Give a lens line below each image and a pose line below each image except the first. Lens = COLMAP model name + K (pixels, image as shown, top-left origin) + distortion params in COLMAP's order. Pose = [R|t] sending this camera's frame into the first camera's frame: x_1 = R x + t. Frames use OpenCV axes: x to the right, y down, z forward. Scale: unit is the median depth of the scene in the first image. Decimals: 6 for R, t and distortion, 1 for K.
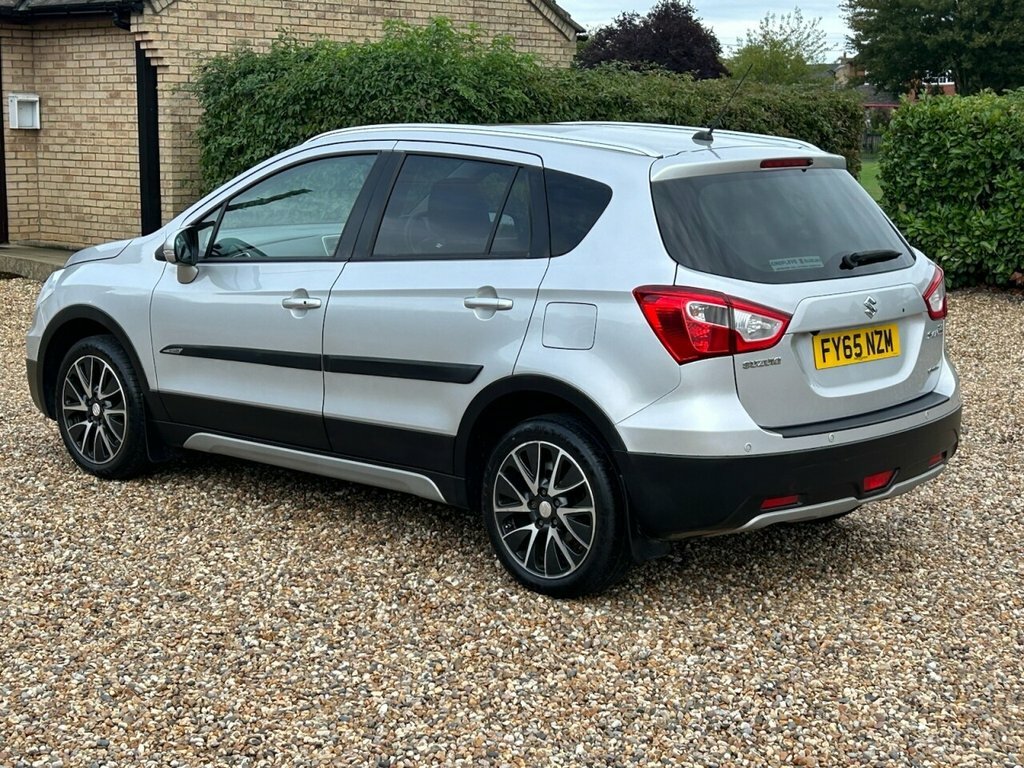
lens RADIAL K [[1858.3, 0, 512.0], [0, 1858.3, 384.0], [0, 0, 1]] dist [0.346145, -1.684455]
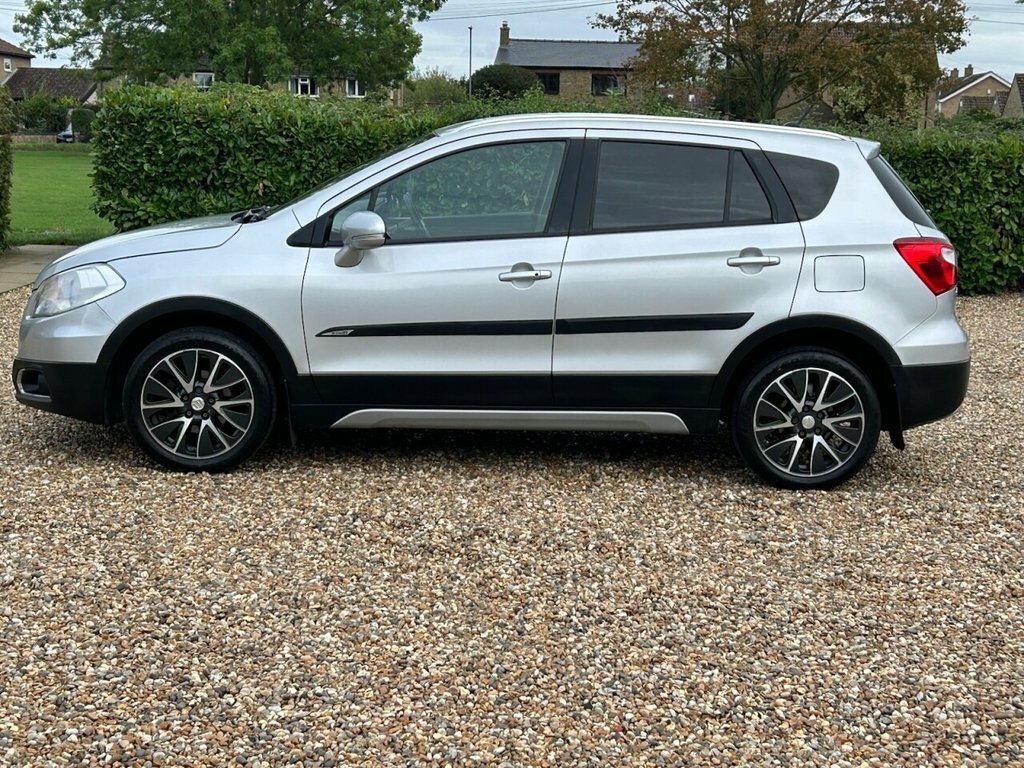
lens RADIAL K [[1937.4, 0, 493.9], [0, 1937.4, 383.3], [0, 0, 1]] dist [0.250860, -0.949747]
pose [[0.693082, -0.090541, 0.715150, -0.939839], [0.089410, 0.995217, 0.039348, -0.025953], [-0.715292, 0.036670, 0.697862, 0.205628]]
